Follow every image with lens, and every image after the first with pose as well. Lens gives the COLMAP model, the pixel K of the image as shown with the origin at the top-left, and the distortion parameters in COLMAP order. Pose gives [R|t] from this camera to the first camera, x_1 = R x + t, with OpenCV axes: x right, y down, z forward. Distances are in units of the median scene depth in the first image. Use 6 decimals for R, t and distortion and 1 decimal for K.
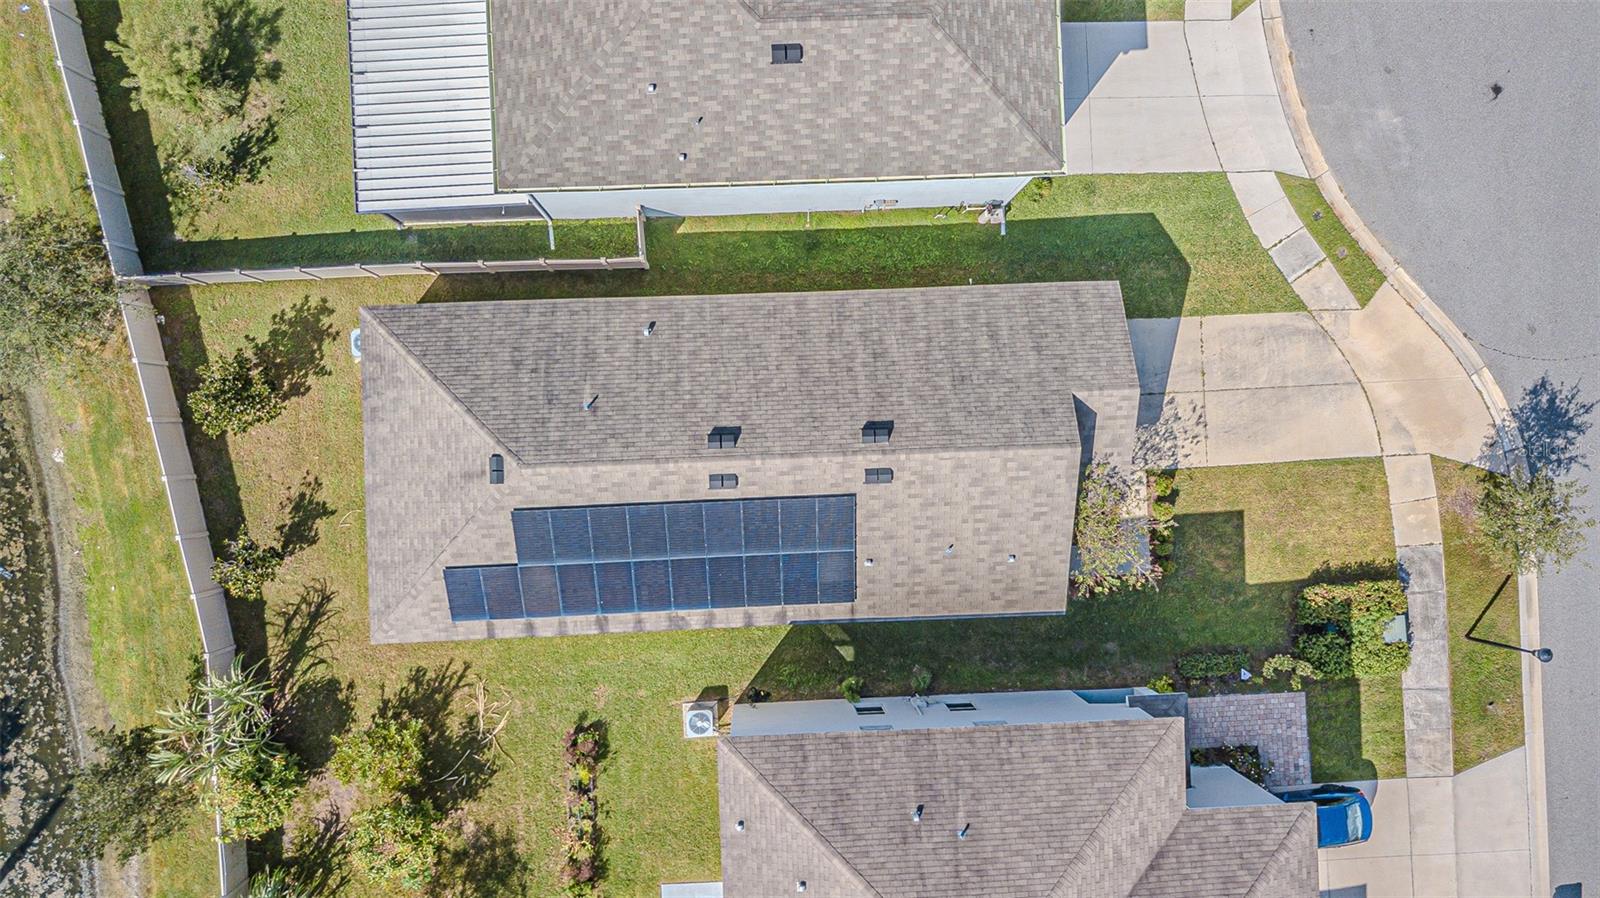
lens RADIAL K [[1215.2, 0, 800.0], [0, 1215.2, 449.0], [0, 0, 1]] dist [0.010656, 0.004226]
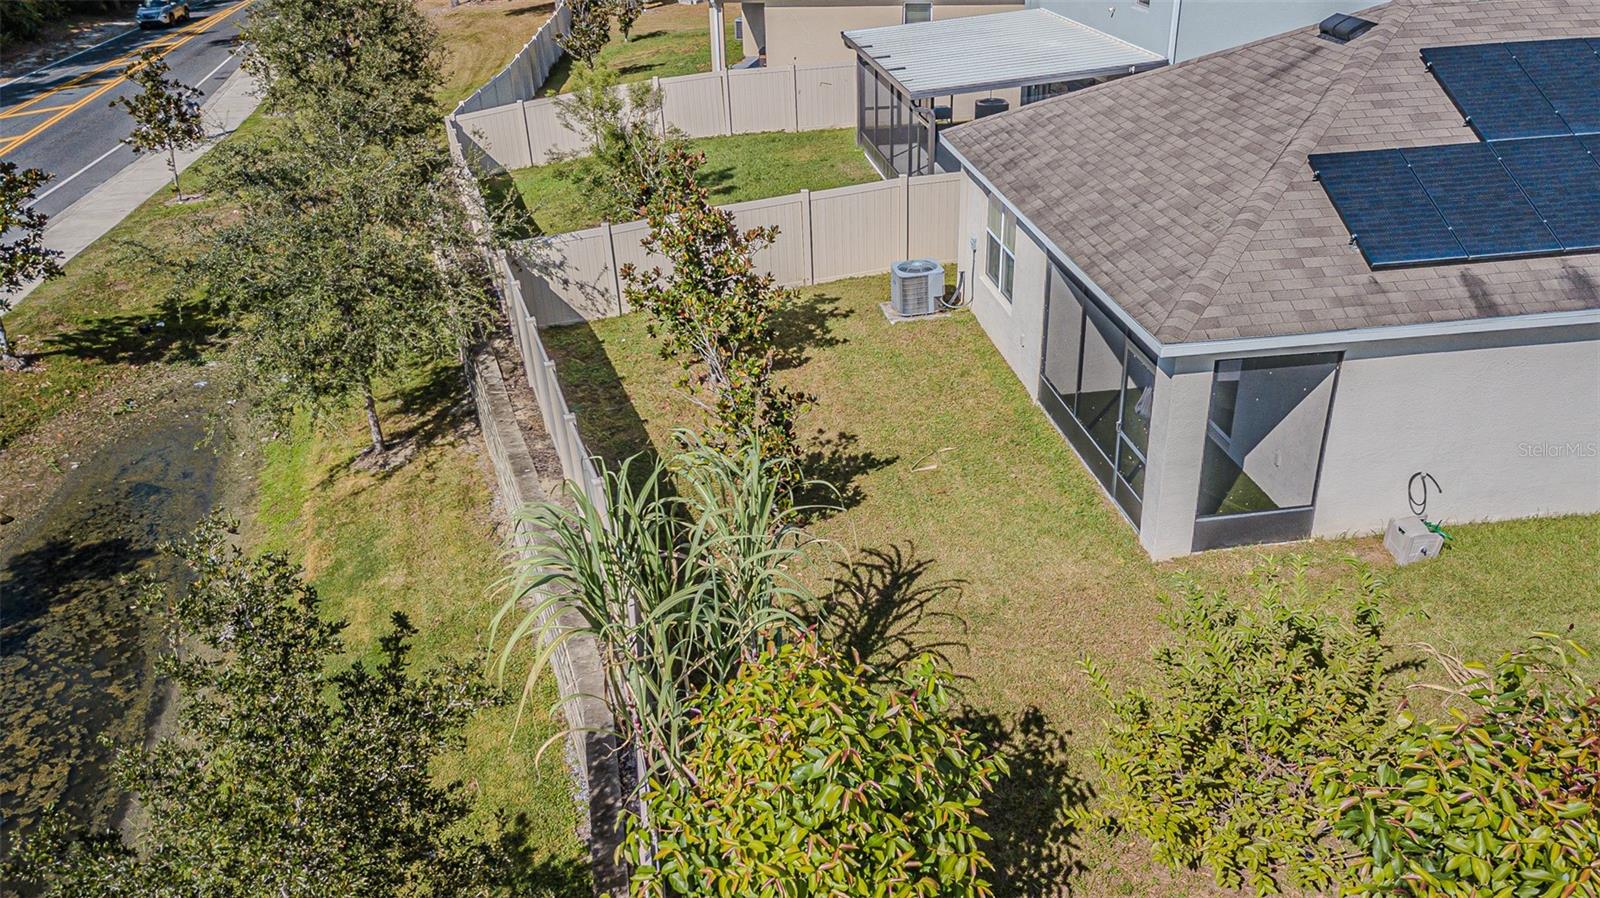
lens RADIAL K [[1215.2, 0, 800.0], [0, 1215.2, 449.0], [0, 0, 1]] dist [0.010656, 0.004226]
pose [[0.994579, -0.094071, 0.044314, -0.434513], [0.083515, 0.468712, -0.879394, 0.432105], [0.061955, 0.878328, 0.474028, 0.785949]]
